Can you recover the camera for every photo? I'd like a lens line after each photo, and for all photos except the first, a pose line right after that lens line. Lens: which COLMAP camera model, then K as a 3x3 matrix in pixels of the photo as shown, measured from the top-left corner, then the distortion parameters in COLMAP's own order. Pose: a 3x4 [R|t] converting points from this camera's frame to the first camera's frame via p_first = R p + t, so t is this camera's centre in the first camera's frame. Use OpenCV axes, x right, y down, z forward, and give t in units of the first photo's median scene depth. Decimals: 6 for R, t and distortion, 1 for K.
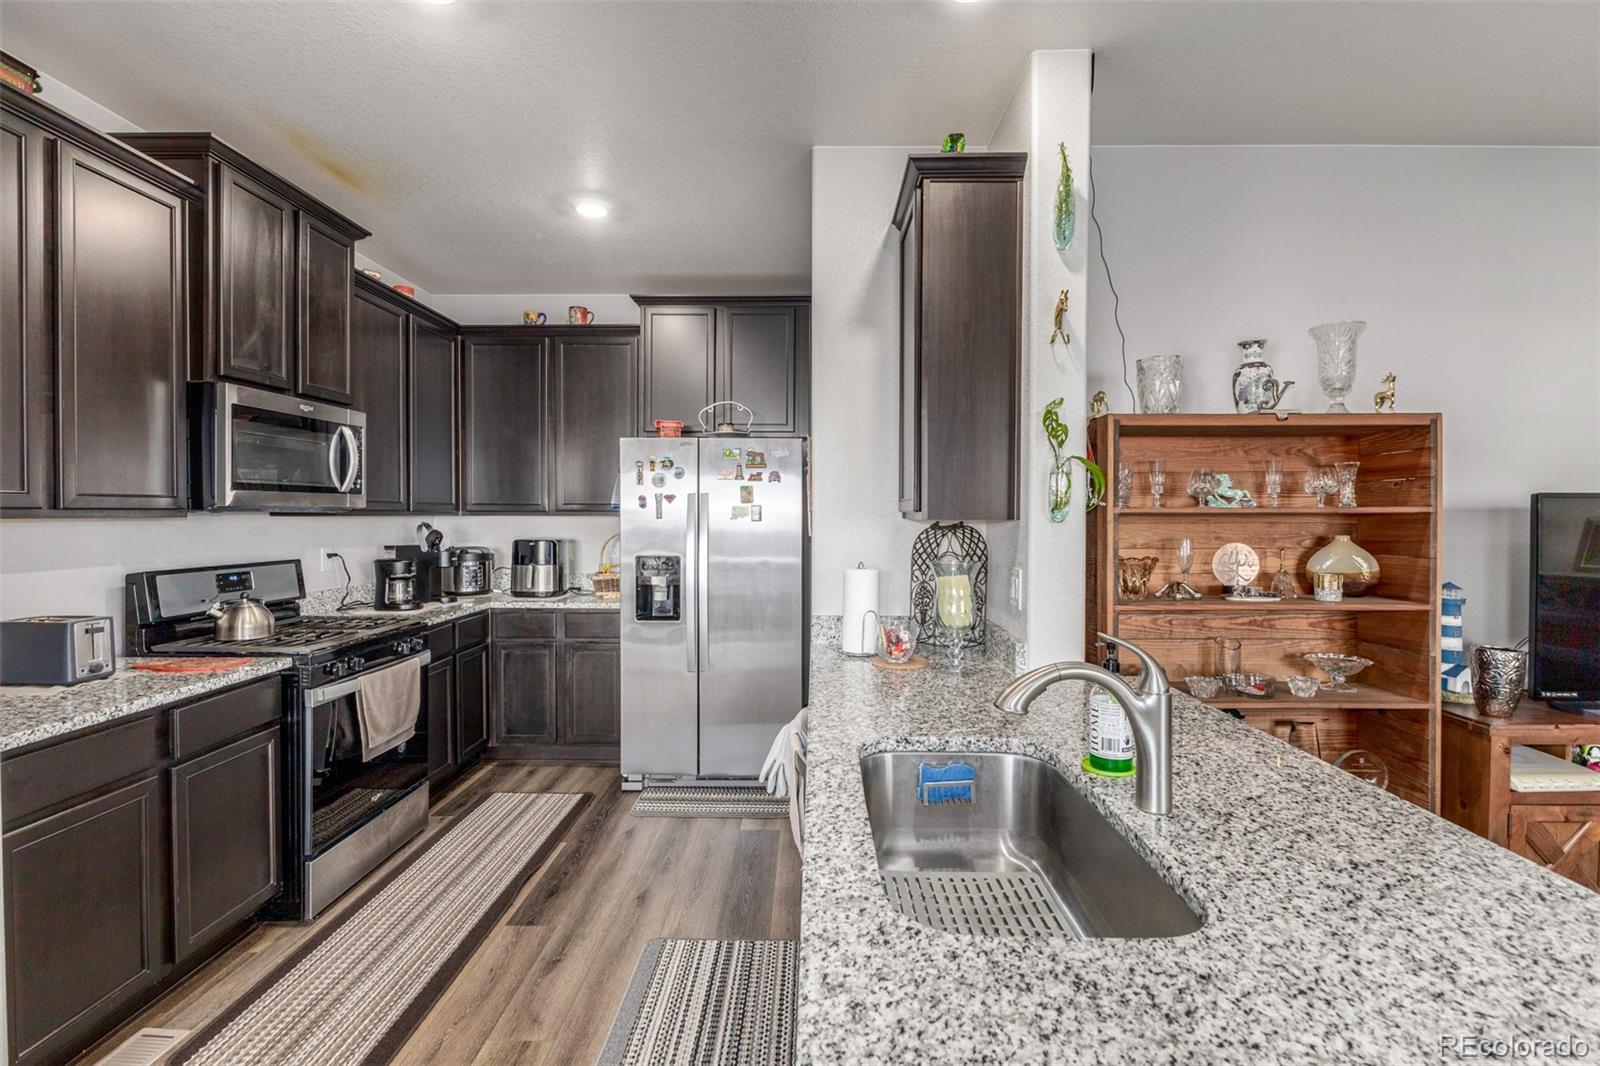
lens RADIAL K [[730.7, 0, 783.7], [0, 730.7, 521.3], [0, 0, 1]] dist [-0.010817, 0.000895]
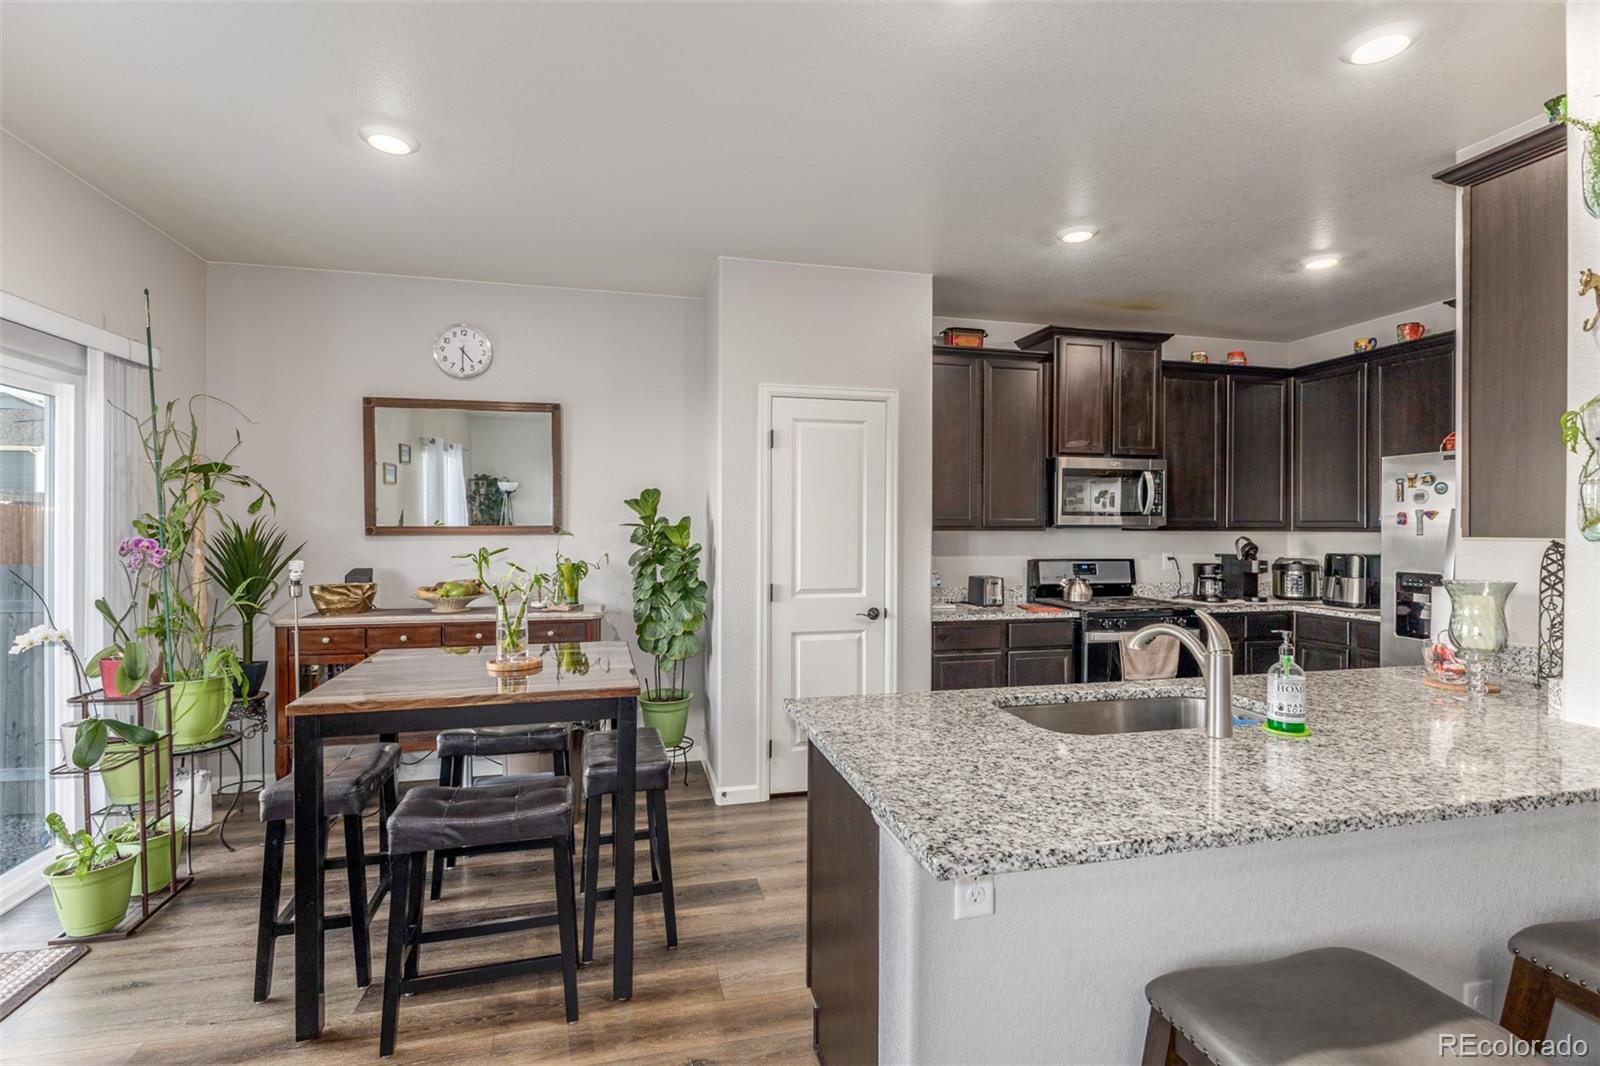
lens RADIAL K [[730.7, 0, 820.4], [0, 730.7, 528.8], [0, 0, 1]] dist [-0.010817, 0.000895]
pose [[0.272879, 0.000985, -0.962048, 0.813711], [-0.013341, 0.999907, -0.002761, 0.001638], [0.961956, 0.013588, 0.272866, -0.073261]]
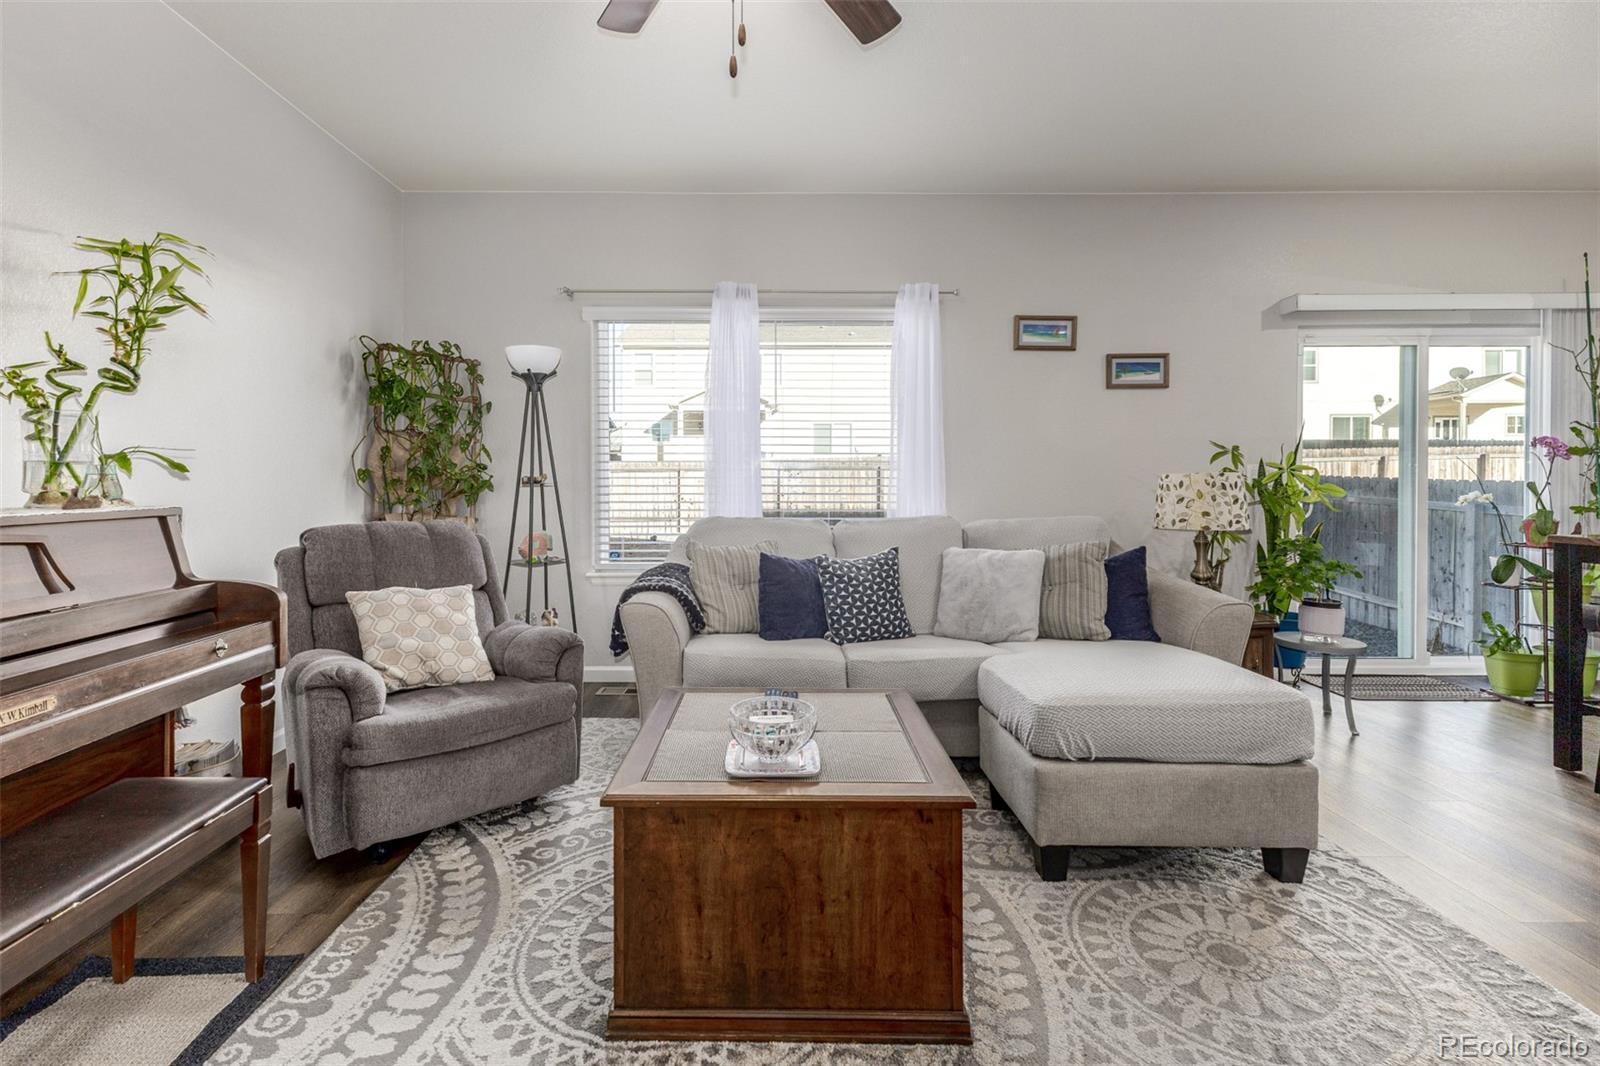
lens RADIAL K [[694.5, 0, 750.4], [0, 694.5, 490.5], [0, 0, 1]] dist [0.011976, -0.004817]
pose [[-0.999904, -0.002704, -0.013604, 1.212719], [-0.003058, 0.999656, 0.026033, 0.105025], [0.013529, 0.026073, -0.999569, 0.702653]]
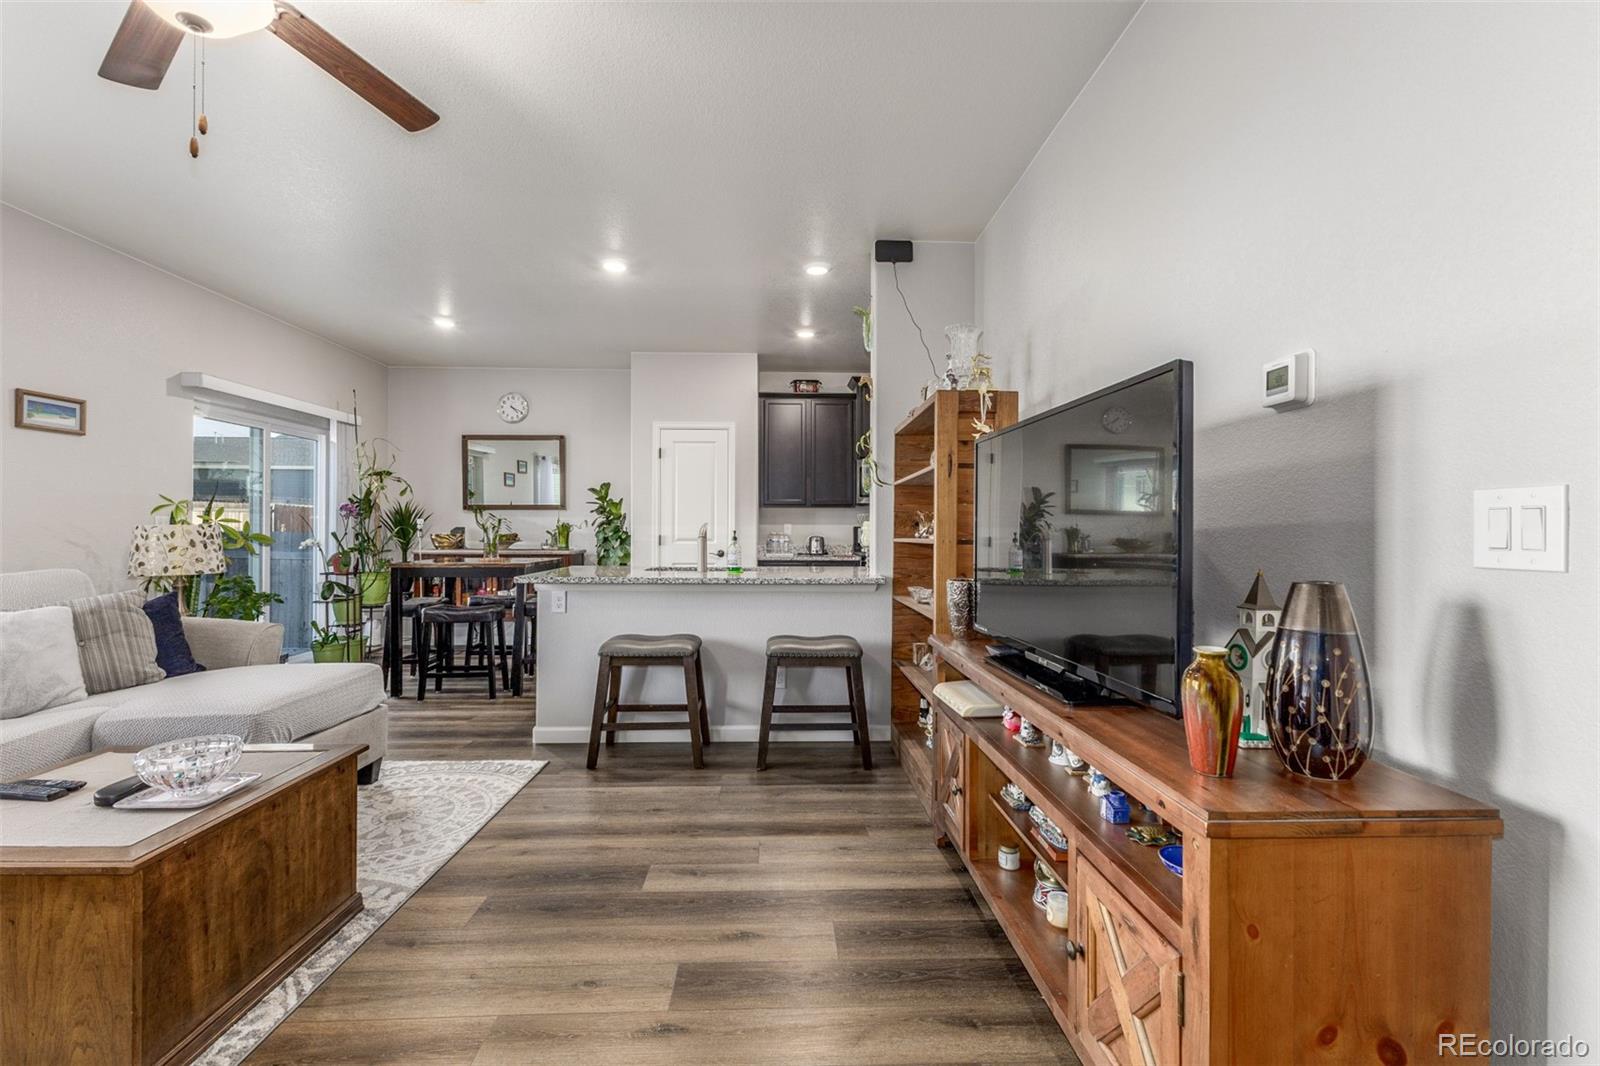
lens RADIAL K [[694.5, 0, 808.5], [0, 694.5, 530.5], [0, 0, 1]] dist [0.011976, -0.004817]
pose [[0.066184, -0.004728, -0.997796, 1.926483], [-0.016549, 0.999846, -0.005835, 0.103252], [0.997670, 0.016899, 0.066096, 0.626199]]
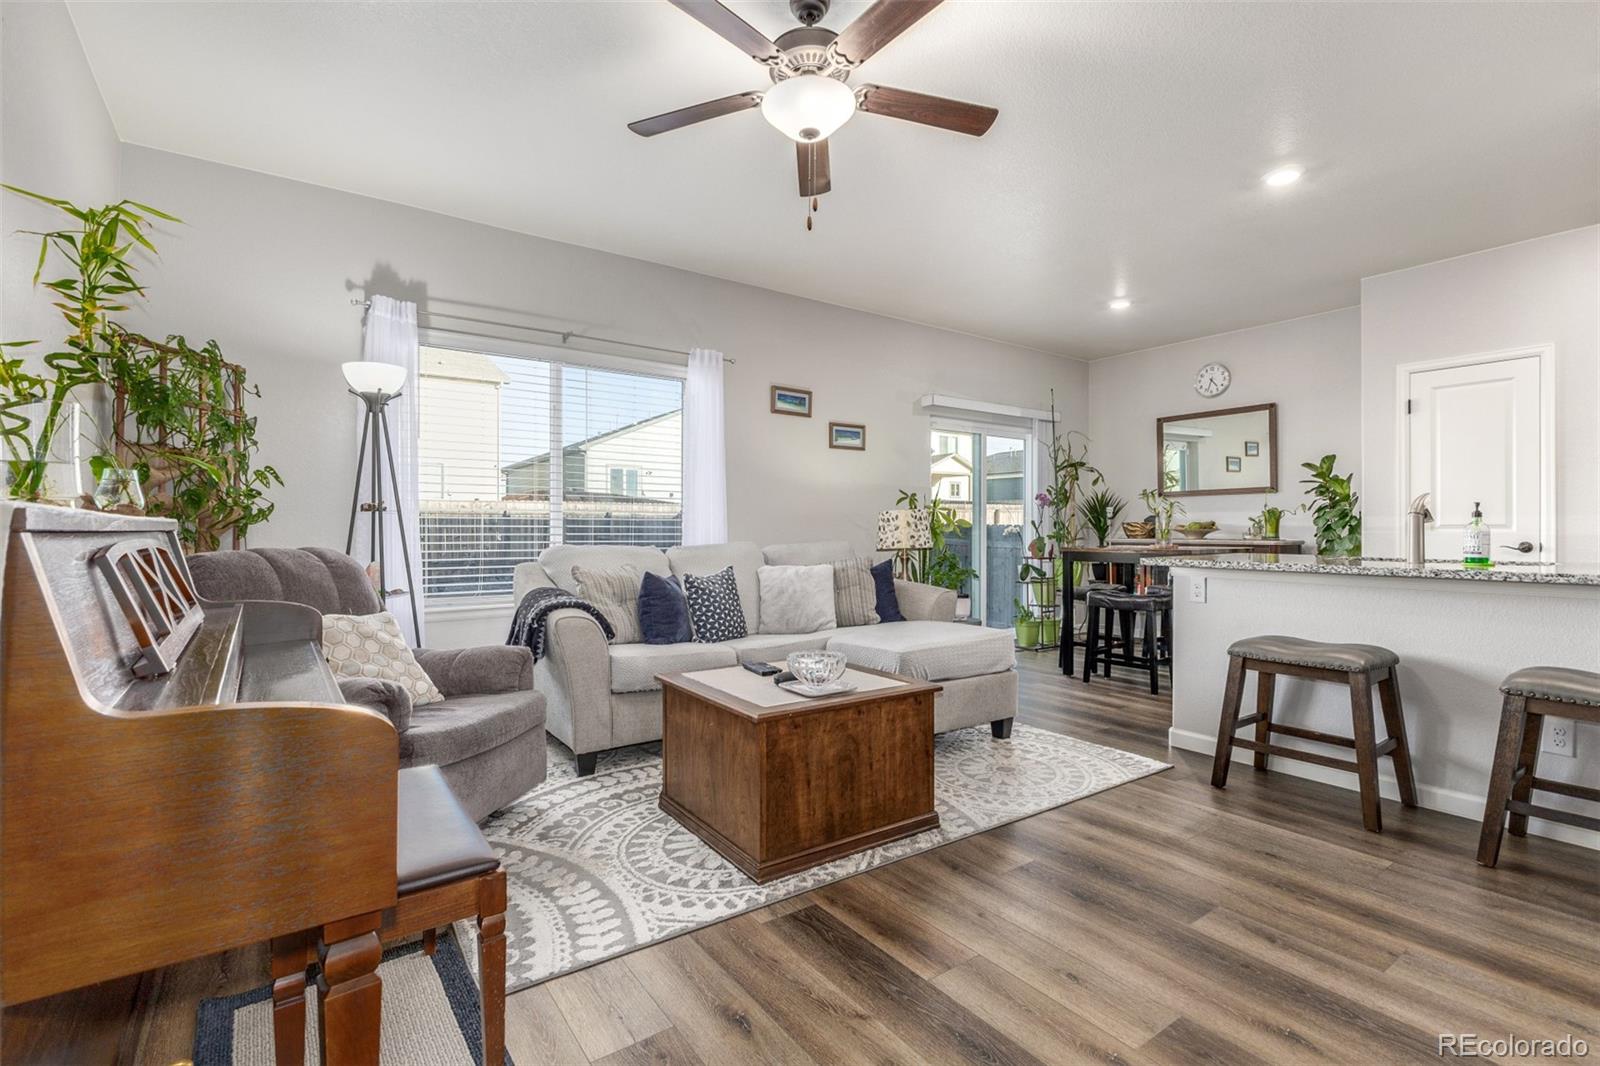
lens RADIAL K [[730.7, 0, 779.5], [0, 730.7, 530.4], [0, 0, 1]] dist [-0.010817, 0.000895]
pose [[-0.814904, -0.004180, -0.579581, 1.816609], [-0.011933, 0.999883, 0.009566, 0.144170], [0.579473, 0.014711, -0.814859, 0.853204]]
